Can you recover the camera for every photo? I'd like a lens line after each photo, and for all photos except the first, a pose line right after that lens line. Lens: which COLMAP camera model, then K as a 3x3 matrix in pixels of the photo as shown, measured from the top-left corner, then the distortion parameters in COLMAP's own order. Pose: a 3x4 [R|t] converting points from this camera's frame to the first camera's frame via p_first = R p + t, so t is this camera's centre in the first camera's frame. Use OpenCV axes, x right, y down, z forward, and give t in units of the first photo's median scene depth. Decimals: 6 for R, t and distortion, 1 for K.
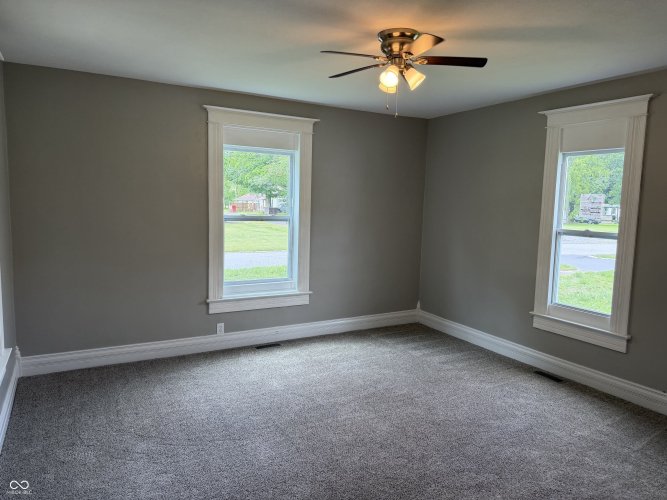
lens RADIAL K [[472.6, 0, 334.2], [0, 472.6, 247.3], [0, 0, 1]] dist [0.038977, -0.031096]
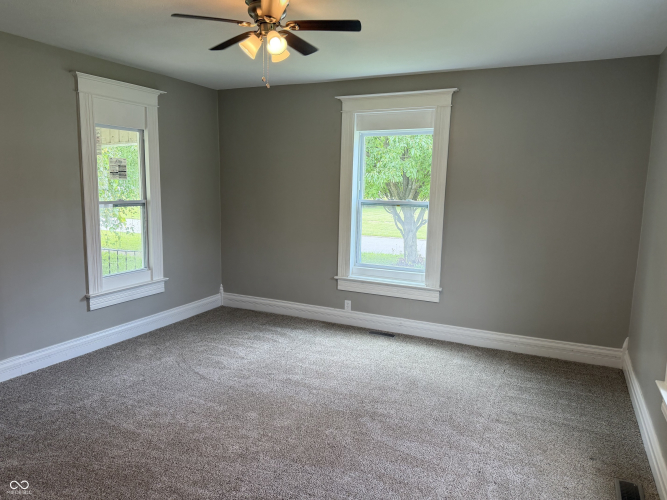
lens RADIAL K [[479.6, 0, 332.5], [0, 479.6, 252.1], [0, 0, 1]] dist [0.008385, -0.009663]
pose [[0.555852, 0.104009, -0.824749, 0.619976], [-0.085500, 0.994033, 0.067733, -0.018267], [0.826872, 0.032867, 0.561428, 0.362873]]
